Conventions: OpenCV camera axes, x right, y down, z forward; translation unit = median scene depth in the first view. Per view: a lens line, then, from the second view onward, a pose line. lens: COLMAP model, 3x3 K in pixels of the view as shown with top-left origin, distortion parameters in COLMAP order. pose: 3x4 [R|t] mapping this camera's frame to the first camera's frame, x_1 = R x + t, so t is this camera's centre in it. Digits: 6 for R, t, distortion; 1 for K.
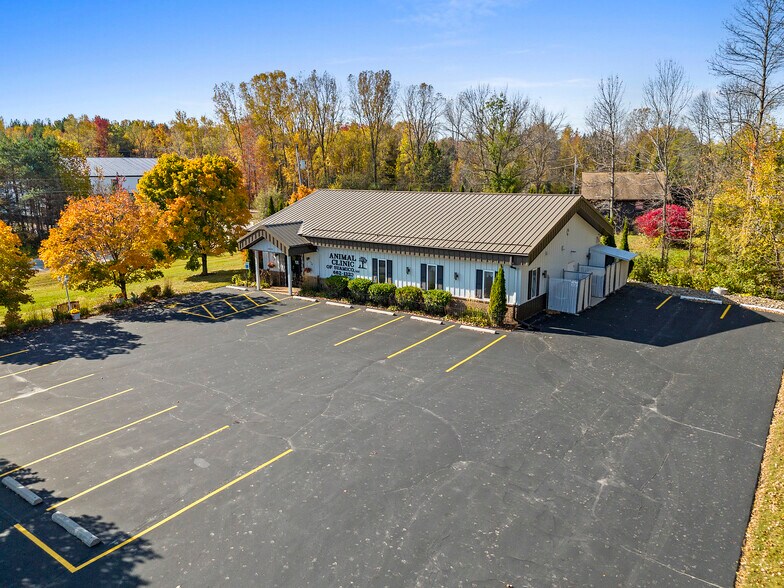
lens RADIAL K [[575.1, 0, 392.0], [0, 575.1, 294.0], [0, 0, 1]] dist [0.063670, -0.057681]
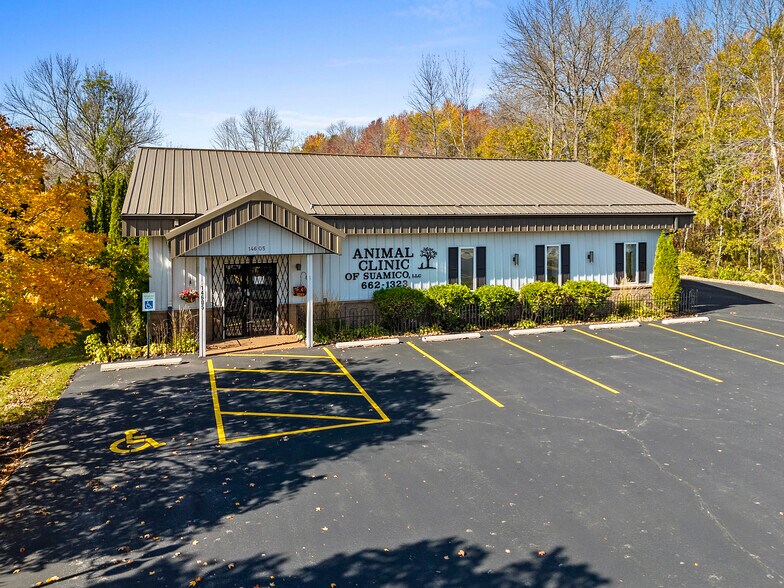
lens RADIAL K [[611.8, 0, 391.0], [0, 611.8, 204.7], [0, 0, 1]] dist [0.052222, -0.068284]
pose [[0.573533, 0.005064, 0.819166, -0.584002], [0.171228, 0.977151, -0.125925, -0.038405], [-0.801087, 0.212487, 0.559562, 0.715770]]
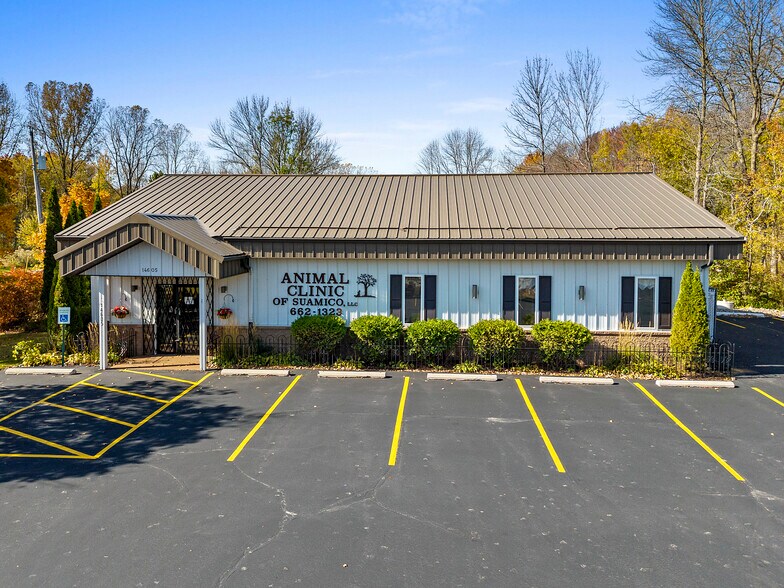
lens RADIAL K [[598.0, 0, 391.1], [0, 598.0, 234.0], [0, 0, 1]] dist [0.066215, -0.058224]
pose [[0.855859, -0.000875, 0.517209, -0.320948], [0.104594, 0.979630, -0.171421, -0.006277], [-0.506523, 0.200810, 0.838516, 0.556463]]
